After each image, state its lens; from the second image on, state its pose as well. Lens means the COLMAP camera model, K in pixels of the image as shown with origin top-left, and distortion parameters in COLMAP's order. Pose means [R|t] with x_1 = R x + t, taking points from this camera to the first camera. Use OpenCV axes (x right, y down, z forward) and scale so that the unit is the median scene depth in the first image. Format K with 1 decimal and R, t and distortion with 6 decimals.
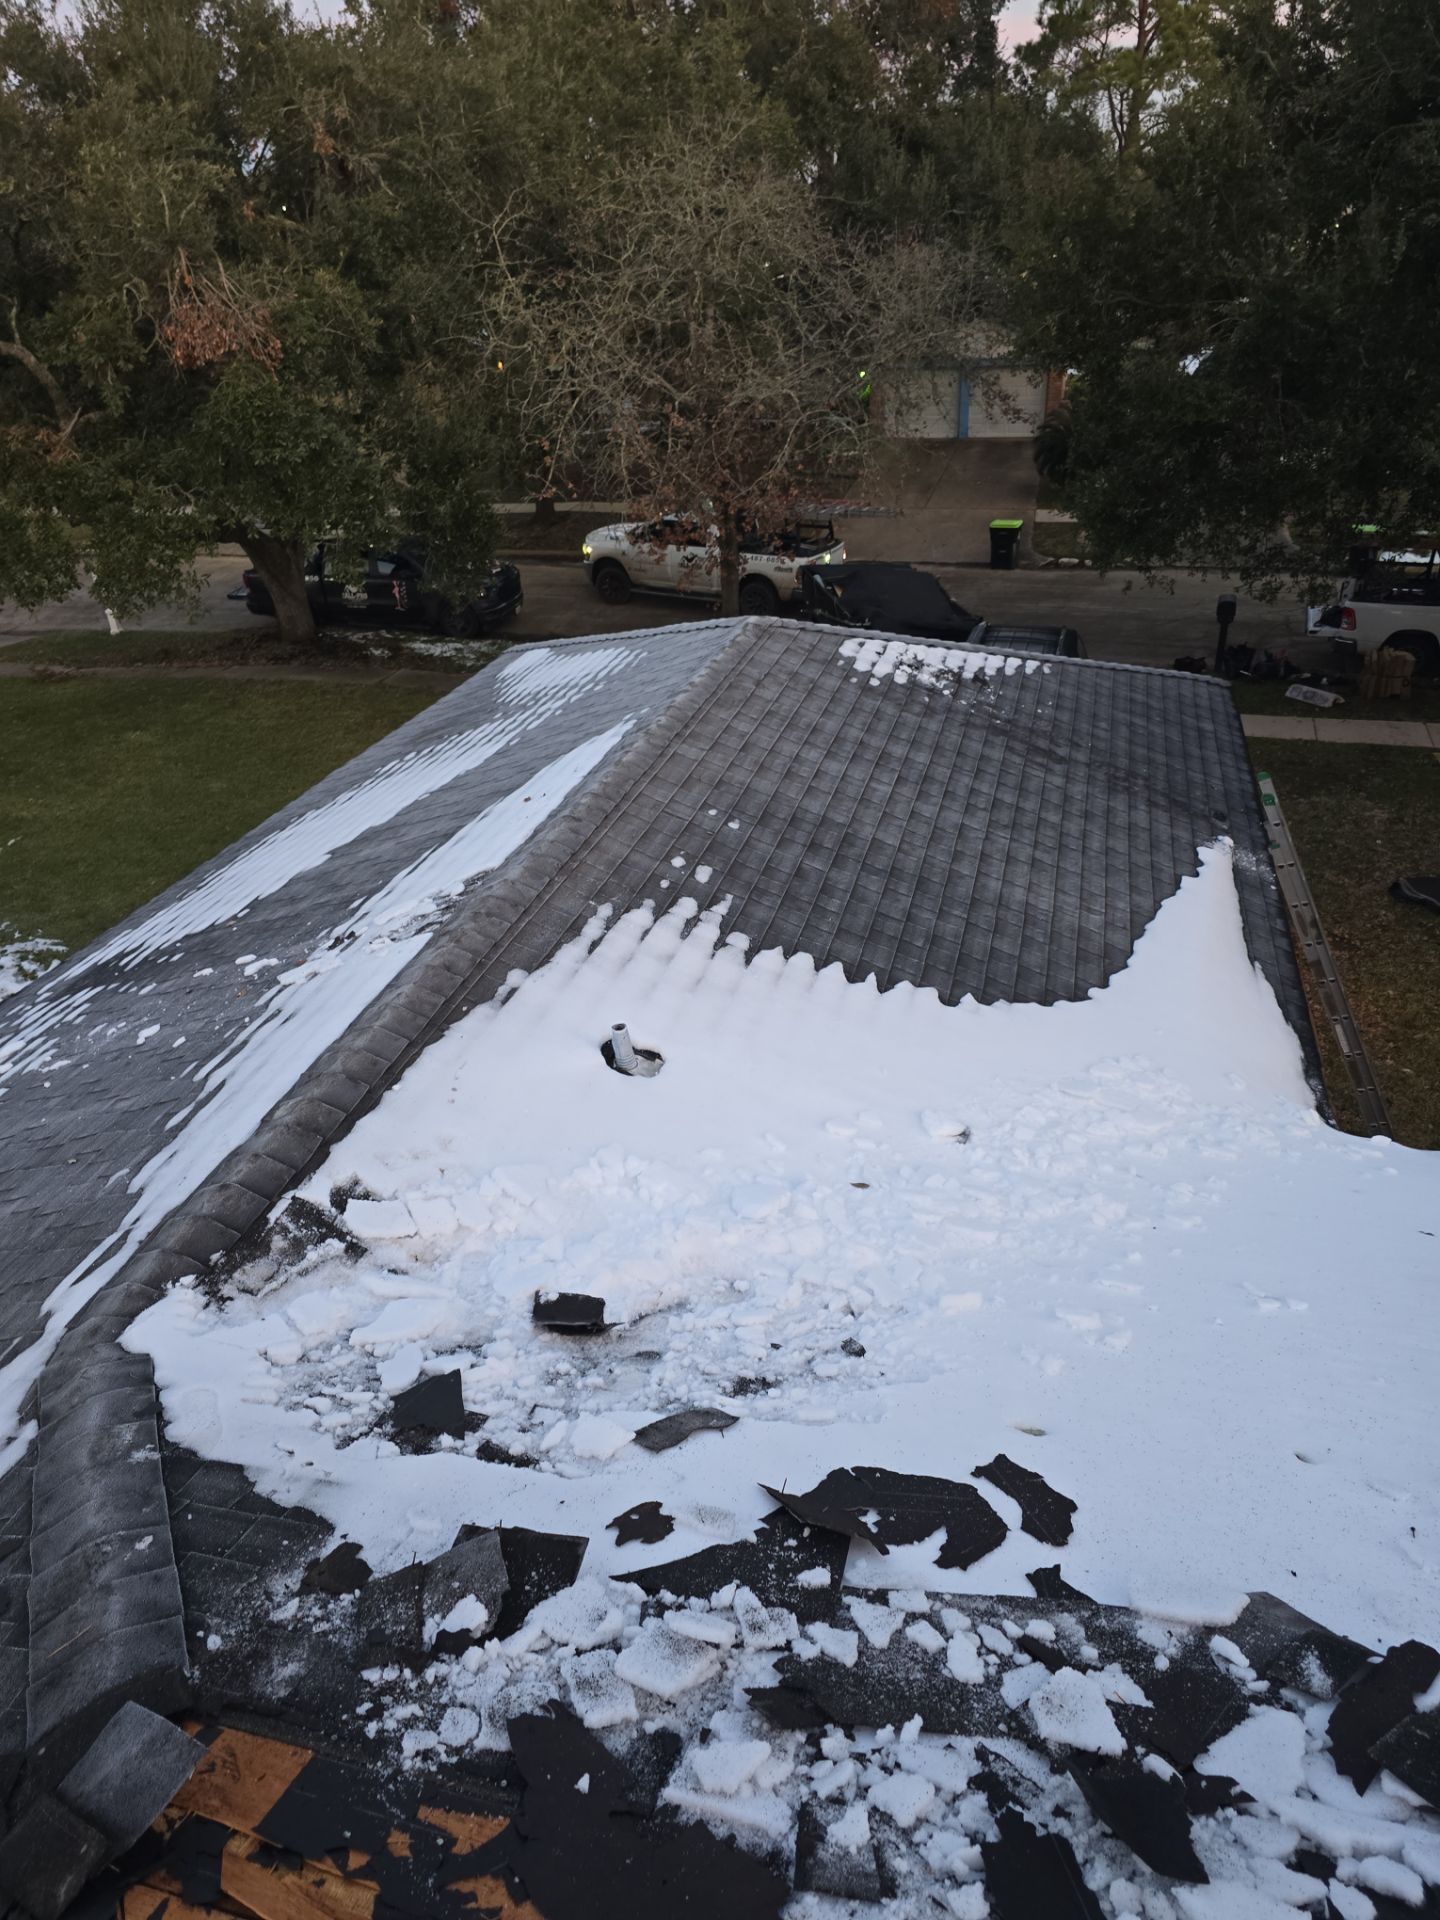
lens RADIAL K [[1101.0, 0, 717.6], [0, 1101.0, 1013.4], [0, 0, 1]] dist [0.042788, -0.035836]
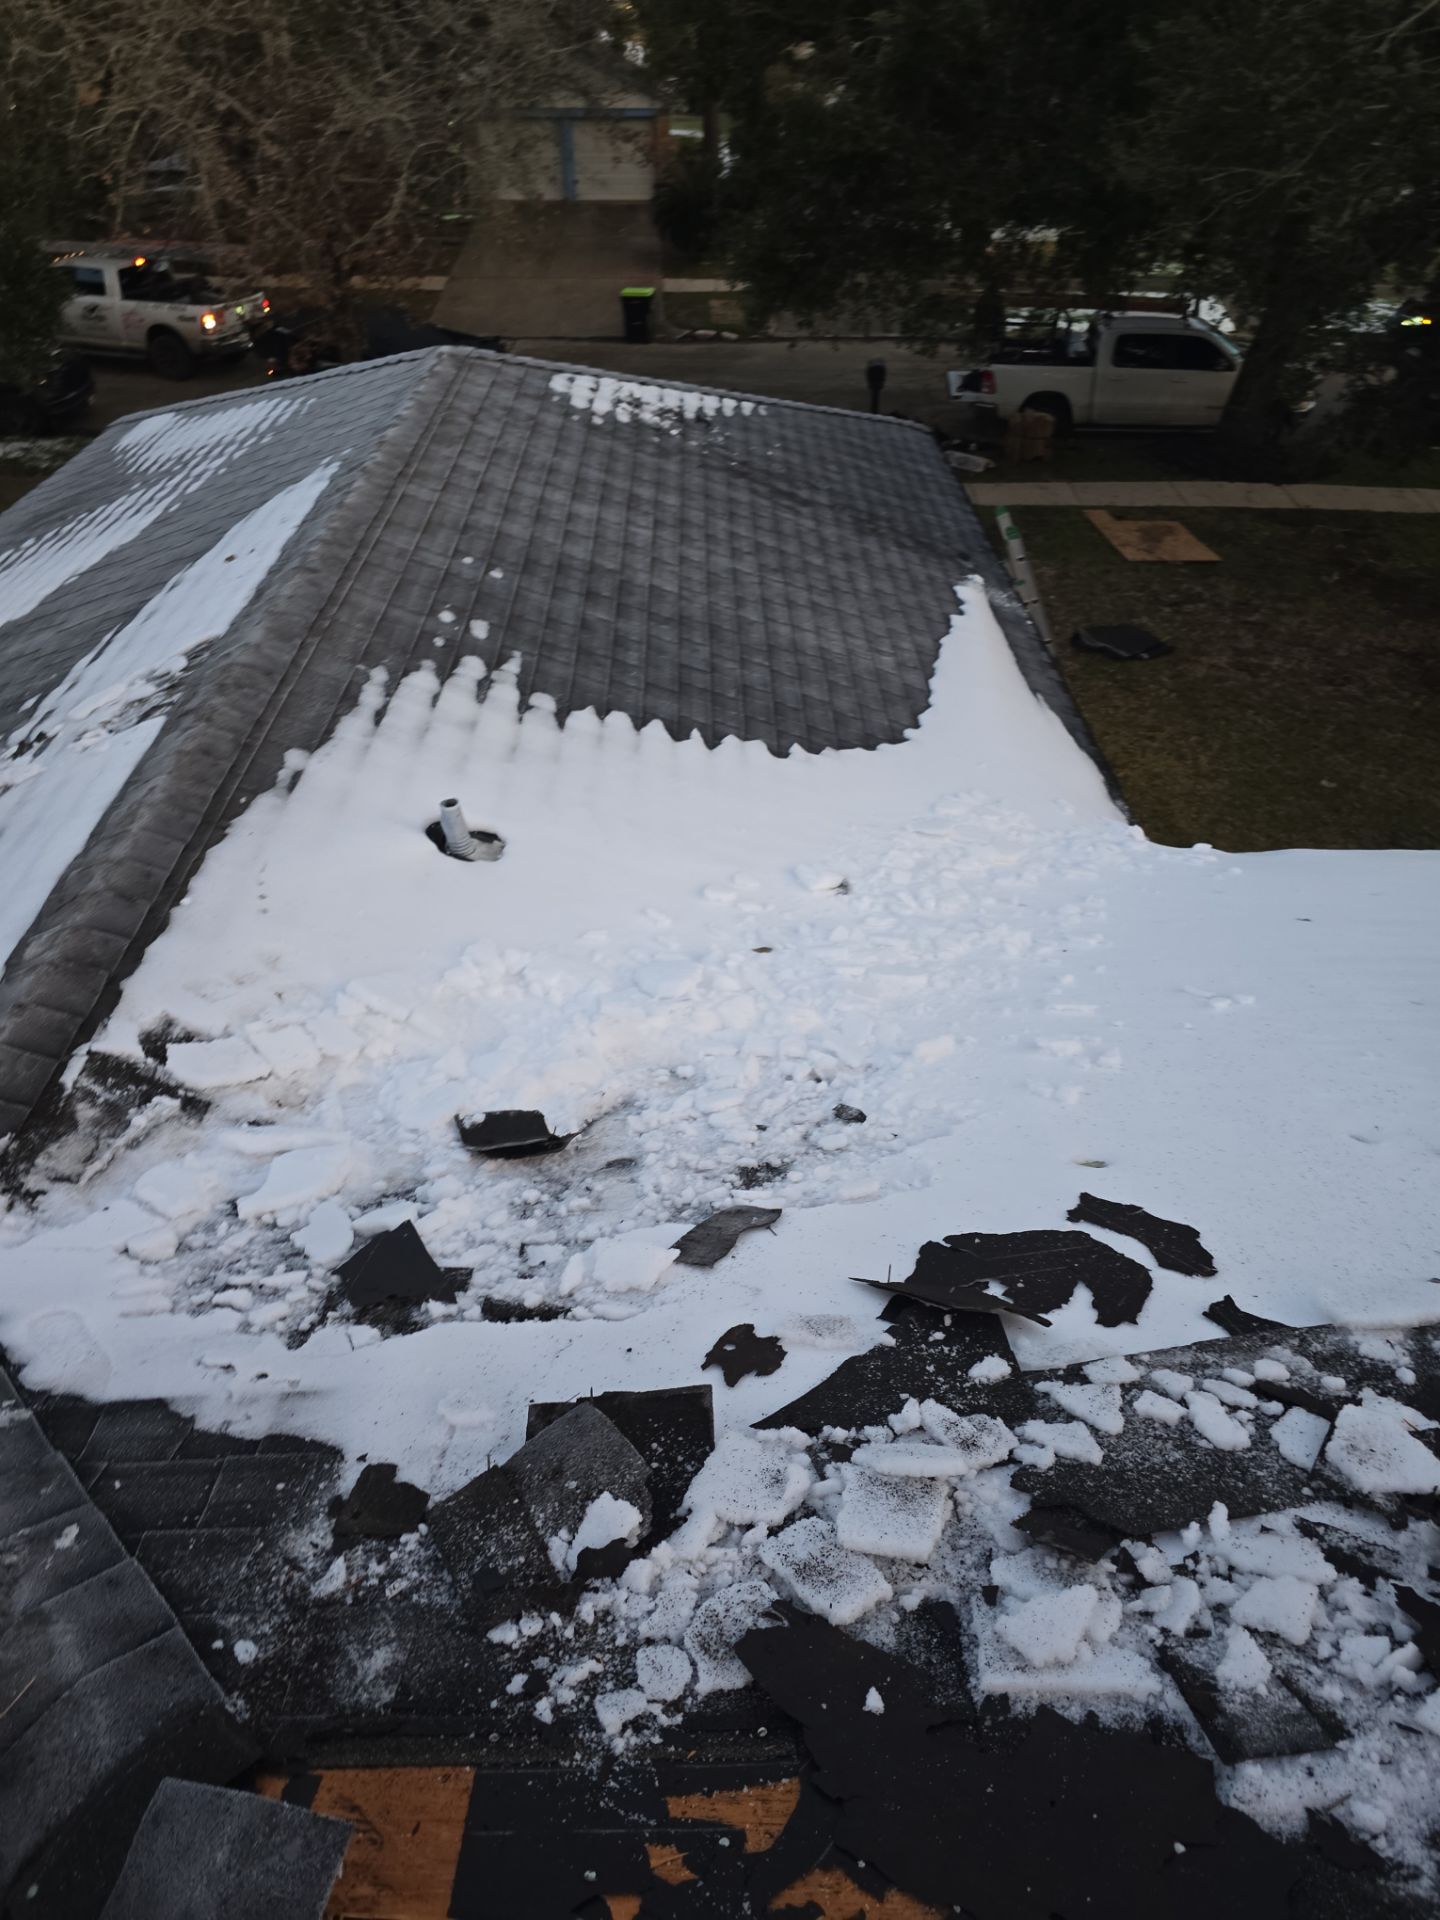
lens RADIAL K [[1155.5, 0, 720.0], [0, 1155.5, 960.0], [0, 0, 1]] dist [0.053500, -0.042787]
pose [[0.965912, -0.138366, 0.218790, -0.142694], [0.110158, 0.984524, 0.136302, 0.046406], [-0.234264, -0.107554, 0.966205, 0.153587]]
